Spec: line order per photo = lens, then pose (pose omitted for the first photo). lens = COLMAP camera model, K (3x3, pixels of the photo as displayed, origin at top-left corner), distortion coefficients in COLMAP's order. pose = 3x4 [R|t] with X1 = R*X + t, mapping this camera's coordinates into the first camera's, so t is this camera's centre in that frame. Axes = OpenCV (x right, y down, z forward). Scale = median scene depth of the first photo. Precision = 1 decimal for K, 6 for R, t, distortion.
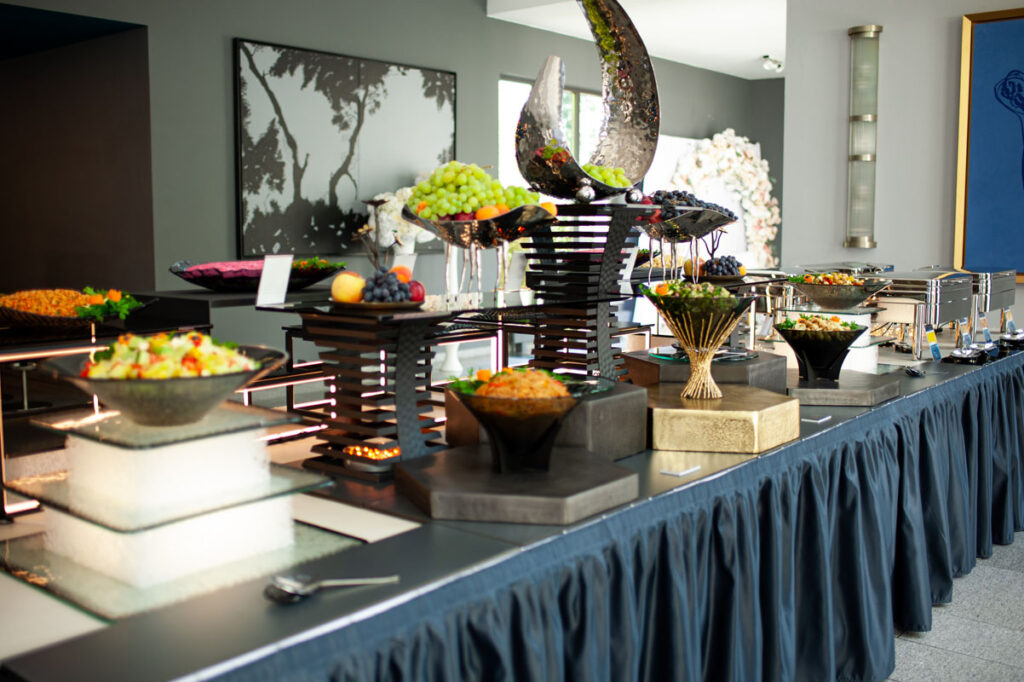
lens RADIAL K [[982.3, 0, 512.0], [0, 982.3, 341.0], [0, 0, 1]] dist [-0.055234, 0.008791]
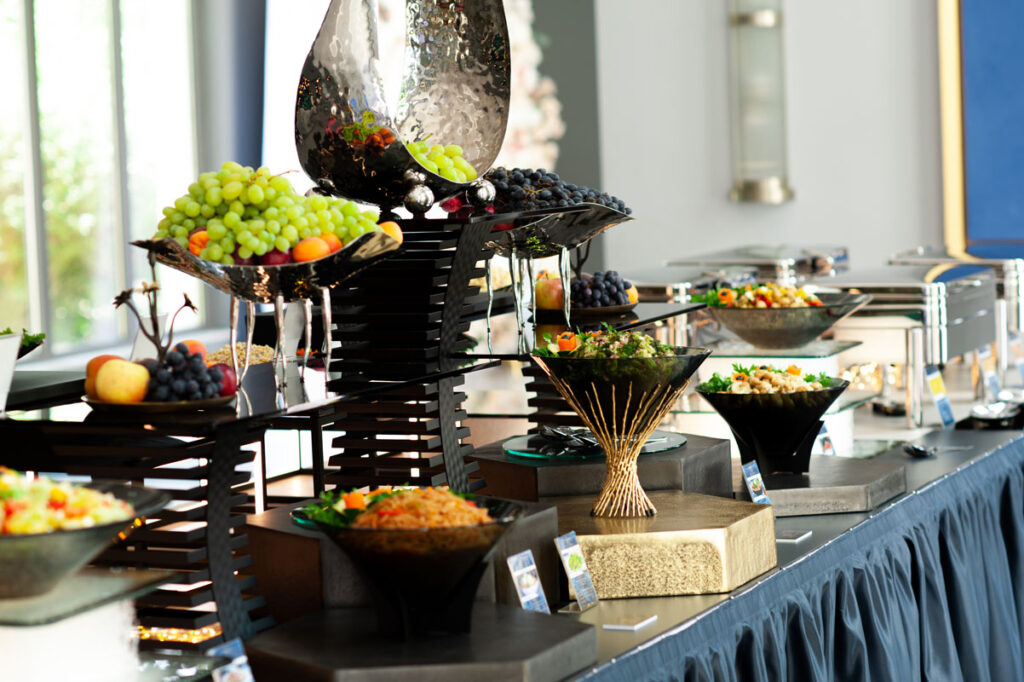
lens RADIAL K [[2557.8, 0, 512.0], [0, 2557.8, 341.0], [0, 0, 1]] dist [-0.040142, -0.389859]
pose [[0.962824, -0.058098, 0.263806, -0.280212], [0.065808, 0.997622, -0.020475, -0.022898], [-0.261989, 0.037074, 0.964358, -0.523056]]
